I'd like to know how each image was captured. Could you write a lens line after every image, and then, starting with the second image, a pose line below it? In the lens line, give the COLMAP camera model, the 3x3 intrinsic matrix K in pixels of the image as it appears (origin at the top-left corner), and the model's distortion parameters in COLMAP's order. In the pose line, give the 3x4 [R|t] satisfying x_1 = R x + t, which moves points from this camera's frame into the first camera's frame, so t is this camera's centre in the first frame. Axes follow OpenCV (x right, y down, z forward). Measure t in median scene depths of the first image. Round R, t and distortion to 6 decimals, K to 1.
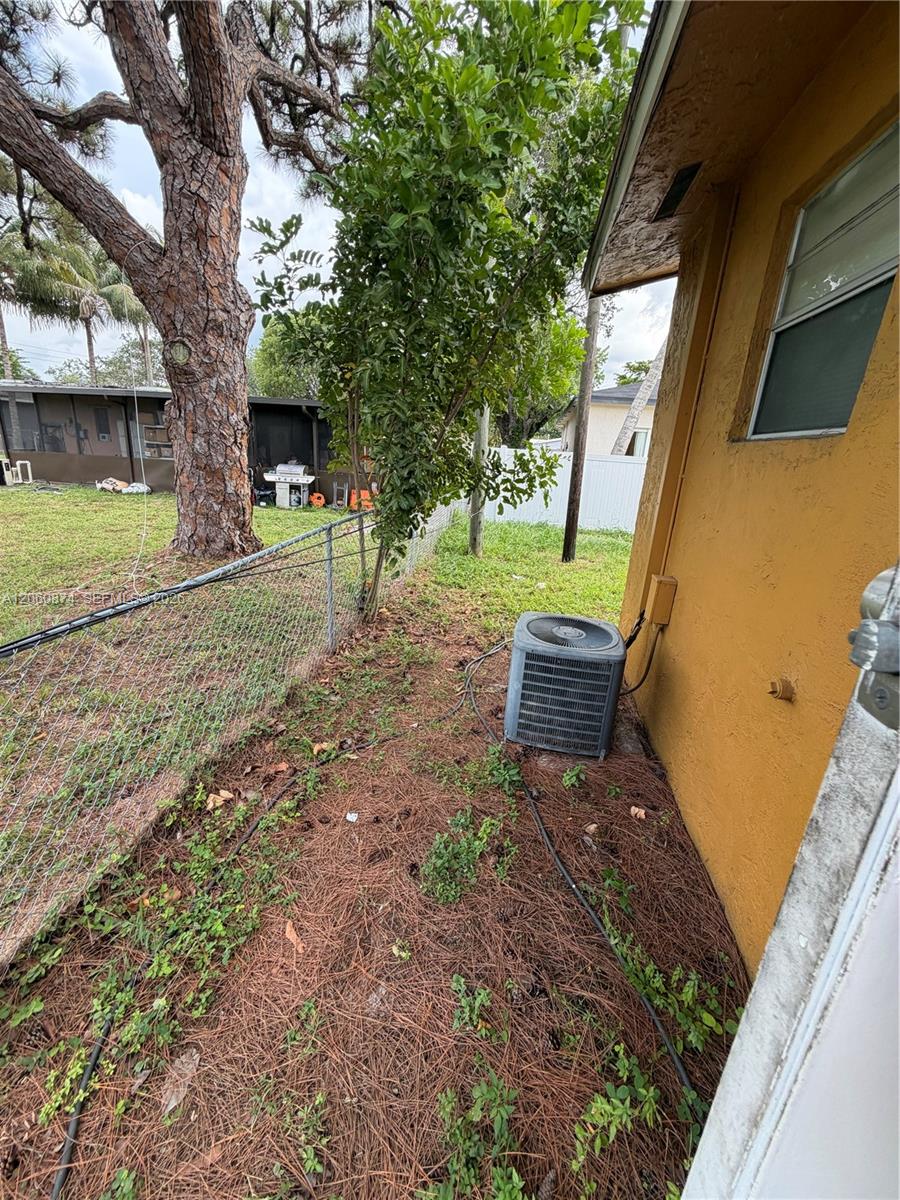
lens RADIAL K [[478.0, 0, 450.0], [0, 478.0, 600.0], [0, 0, 1]] dist [-0.002617, -0.000279]
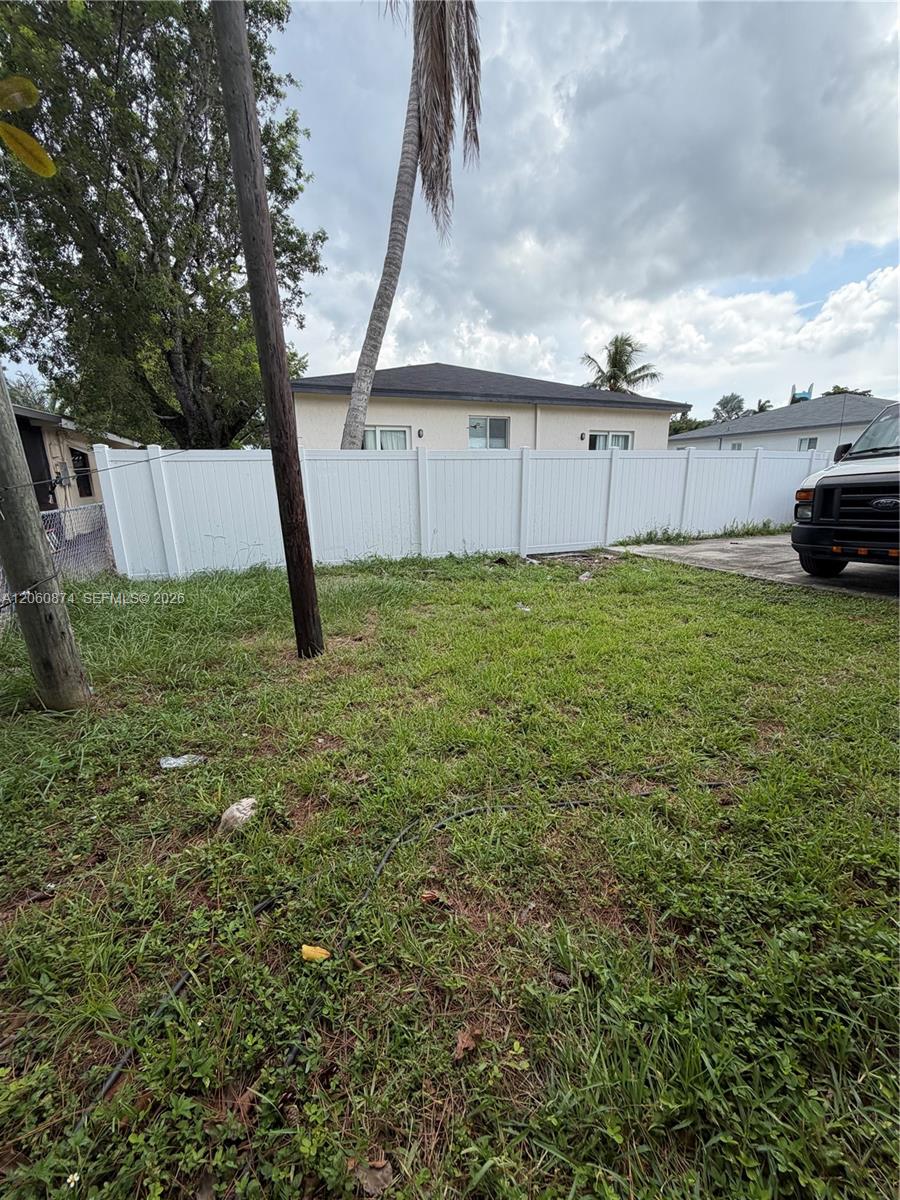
lens RADIAL K [[478.0, 0, 450.0], [0, 478.0, 600.0], [0, 0, 1]] dist [-0.002617, -0.000279]
pose [[0.850859, -0.198823, 0.486322, 0.115054], [0.218952, 0.975608, 0.015784, -0.088878], [-0.477598, 0.093051, 0.873637, 0.417365]]
